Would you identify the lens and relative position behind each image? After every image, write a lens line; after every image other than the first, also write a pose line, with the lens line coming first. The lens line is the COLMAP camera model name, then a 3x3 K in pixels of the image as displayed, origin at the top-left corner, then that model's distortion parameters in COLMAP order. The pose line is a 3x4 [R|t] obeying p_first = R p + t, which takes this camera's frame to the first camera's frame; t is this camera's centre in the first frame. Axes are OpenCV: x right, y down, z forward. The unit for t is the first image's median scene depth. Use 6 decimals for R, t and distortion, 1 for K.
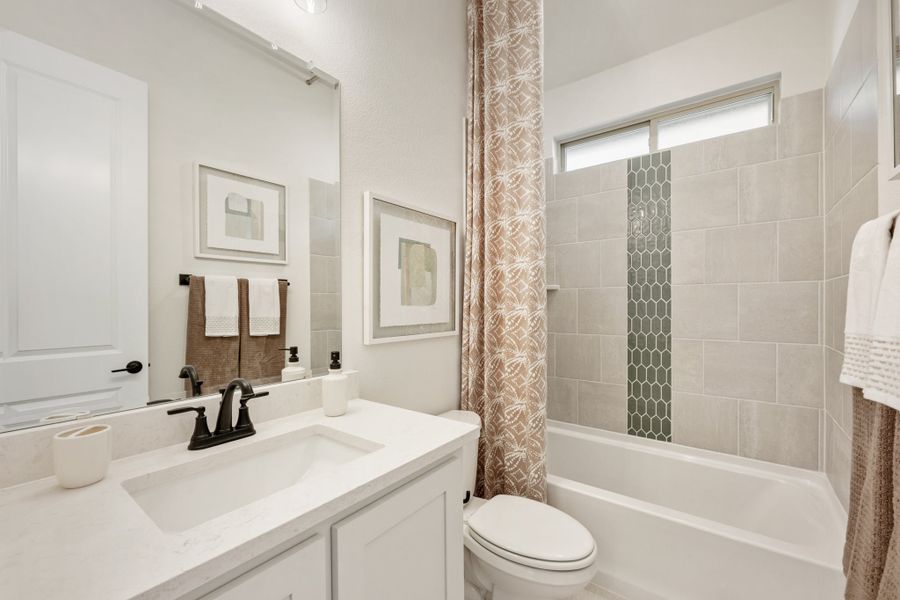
lens RADIAL K [[370.9, 0, 449.4], [0, 370.9, 308.3], [0, 0, 1]] dist [-0.001551, -0.000094]
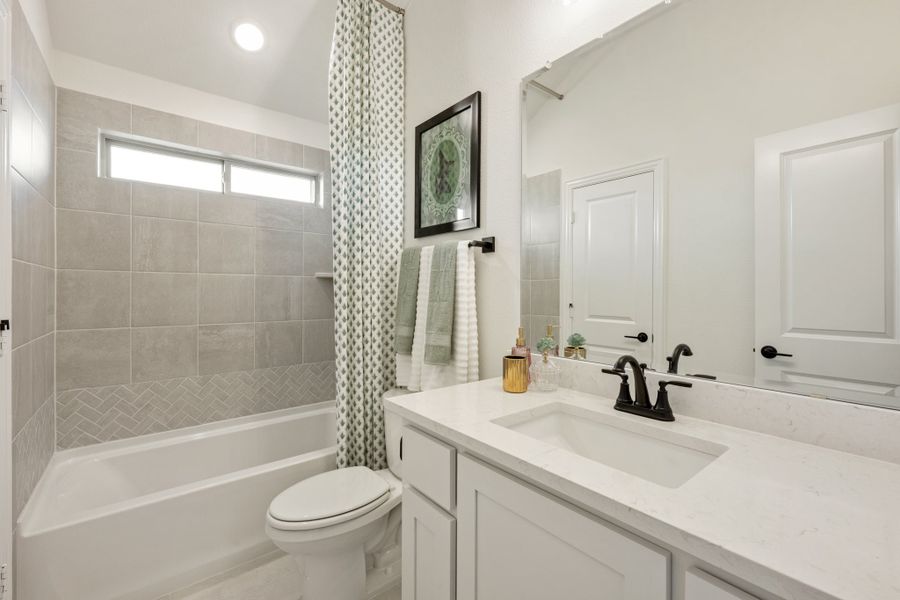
lens RADIAL K [[379.4, 0, 450.0], [0, 379.4, 300.0], [0, 0, 1]] dist [-0.000670, -0.000032]
pose [[-0.246057, 0.024938, -0.968934, 0.597101], [-0.000779, 0.999664, 0.025927, 0.001650], [0.969255, 0.007134, -0.245955, 0.752308]]
